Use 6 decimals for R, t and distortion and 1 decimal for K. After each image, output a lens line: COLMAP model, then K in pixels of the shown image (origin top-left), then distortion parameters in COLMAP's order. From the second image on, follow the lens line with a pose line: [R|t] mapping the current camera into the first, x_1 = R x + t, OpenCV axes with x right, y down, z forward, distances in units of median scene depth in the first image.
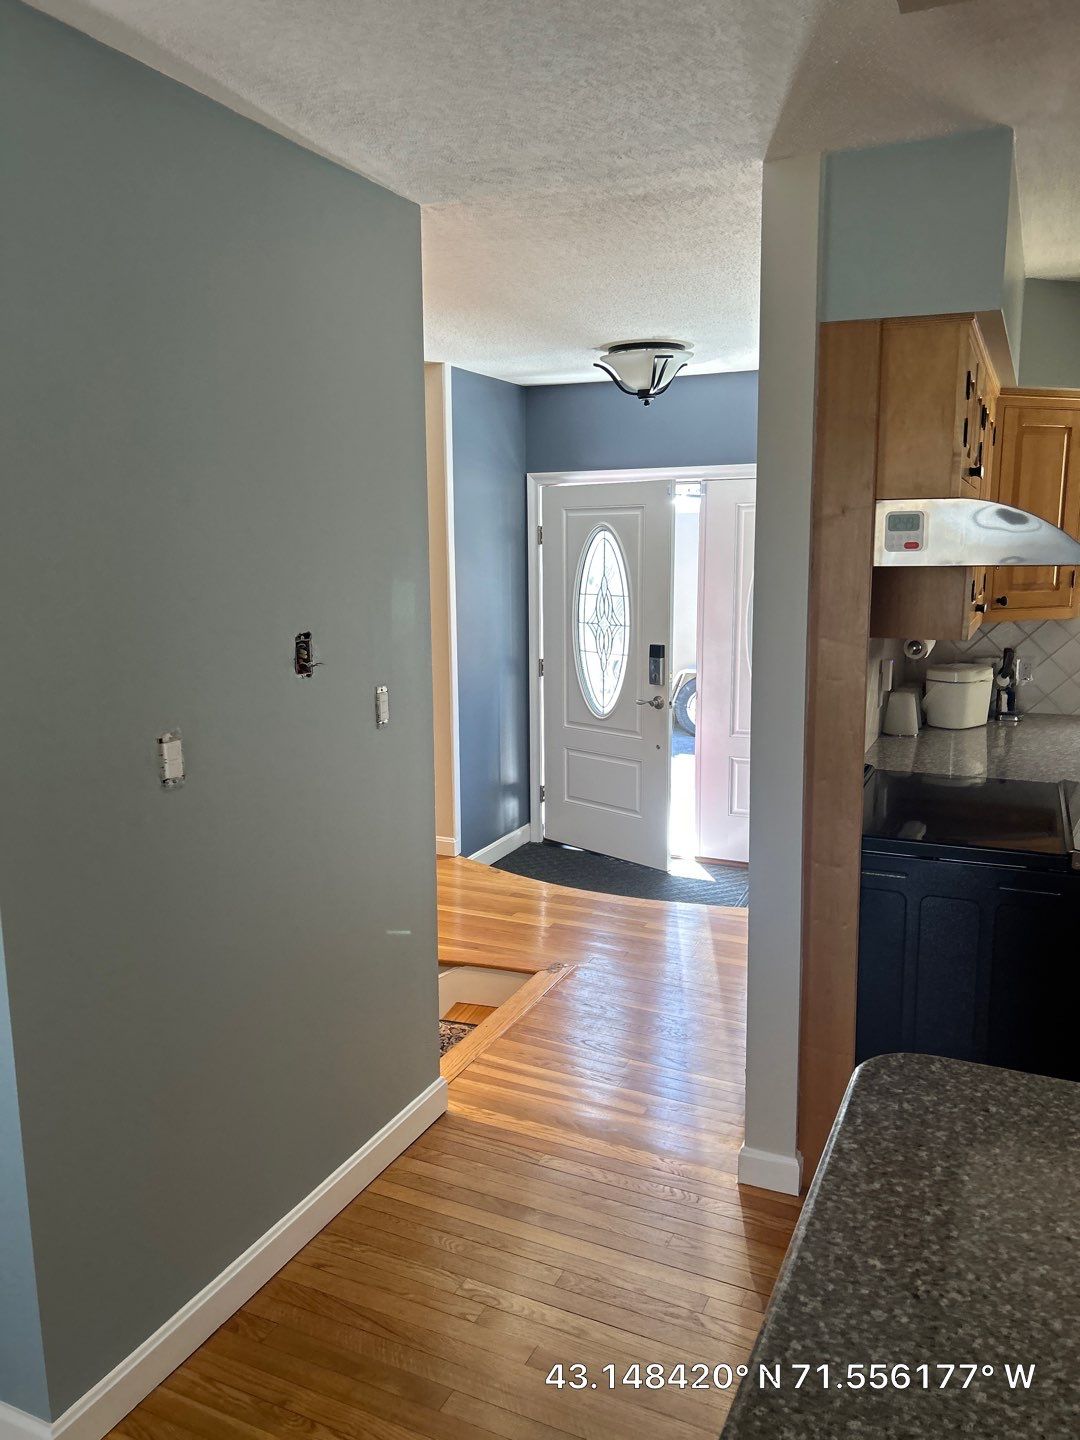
lens RADIAL K [[1077.2, 0, 537.2], [0, 1077.2, 722.3], [0, 0, 1]] dist [0.065734, -0.069063]
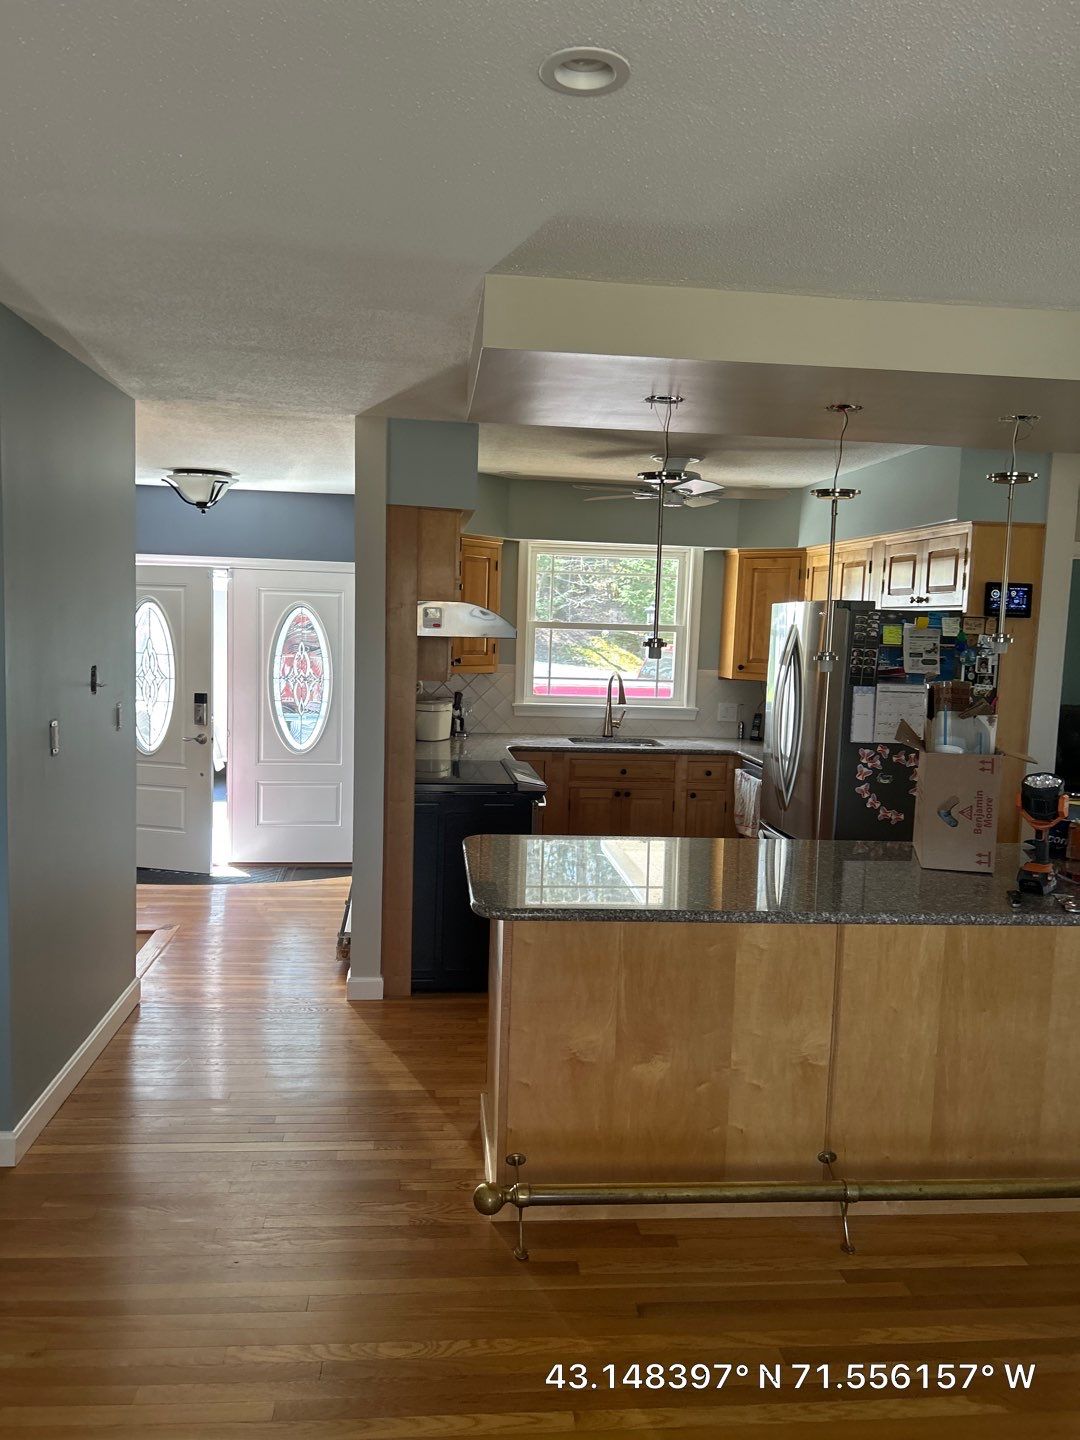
lens RADIAL K [[1077.2, 0, 540.0], [0, 1077.2, 725.8], [0, 0, 1]] dist [0.065734, -0.069063]
pose [[0.856411, -0.013799, 0.516110, -0.209938], [0.046982, 0.997578, -0.051289, 0.051640], [-0.514152, 0.068172, 0.854985, -0.304371]]
